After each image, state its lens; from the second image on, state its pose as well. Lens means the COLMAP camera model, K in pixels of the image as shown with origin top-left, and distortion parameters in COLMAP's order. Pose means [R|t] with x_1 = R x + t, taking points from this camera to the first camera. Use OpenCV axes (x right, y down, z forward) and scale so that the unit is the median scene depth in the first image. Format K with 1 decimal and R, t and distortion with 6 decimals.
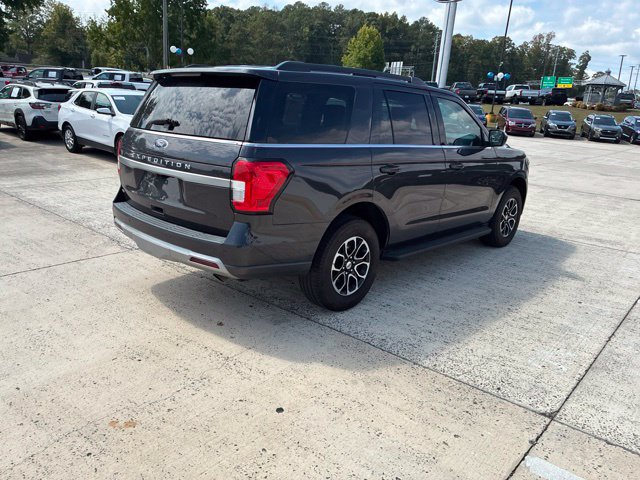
lens RADIAL K [[482.9, 0, 315.8], [0, 482.9, 233.6], [0, 0, 1]] dist [0.058343, -0.076192]
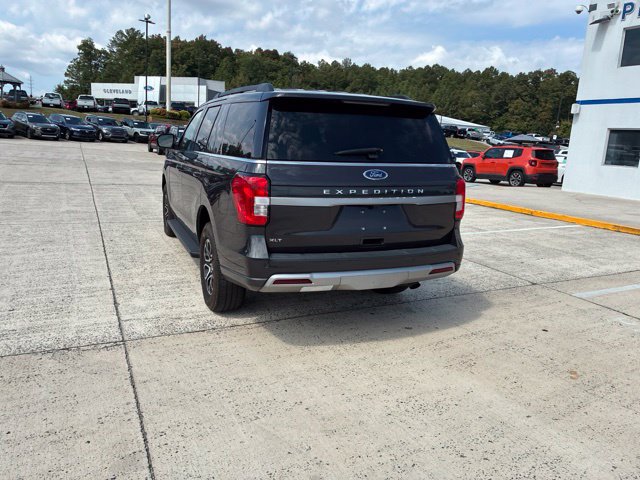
lens RADIAL K [[482.9, 0, 315.3], [0, 482.9, 236.1], [0, 0, 1]] dist [0.058343, -0.076192]
pose [[0.399641, -0.218520, 0.890245, -1.111282], [0.204271, 0.967980, 0.145902, -0.203488], [-0.893622, 0.123543, 0.431482, 0.618064]]
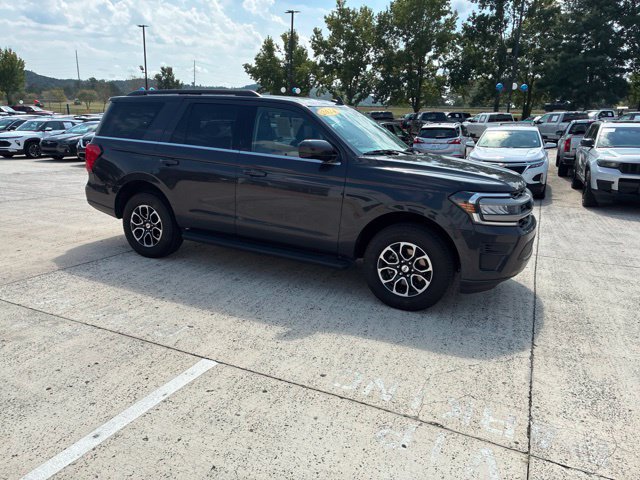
lens RADIAL K [[482.9, 0, 319.4], [0, 482.9, 235.9], [0, 0, 1]] dist [0.058343, -0.076192]
pose [[0.288475, 0.176332, -0.941111, 1.543463], [-0.265607, 0.959059, 0.098280, -0.177580], [0.919910, 0.221615, 0.323499, 0.990292]]
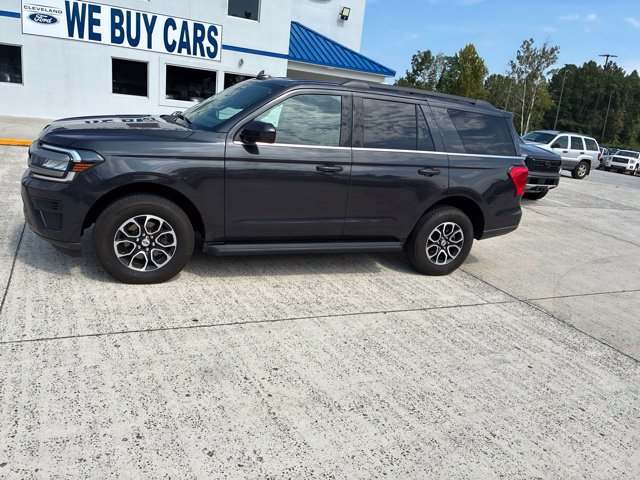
lens RADIAL K [[482.9, 0, 318.1], [0, 482.9, 243.5], [0, 0, 1]] dist [0.058343, -0.076192]
pose [[-0.903450, -0.268245, 0.334398, -0.402110], [-0.064526, 0.856244, 0.512525, -0.686140], [-0.423809, 0.441463, -0.790883, 2.485509]]
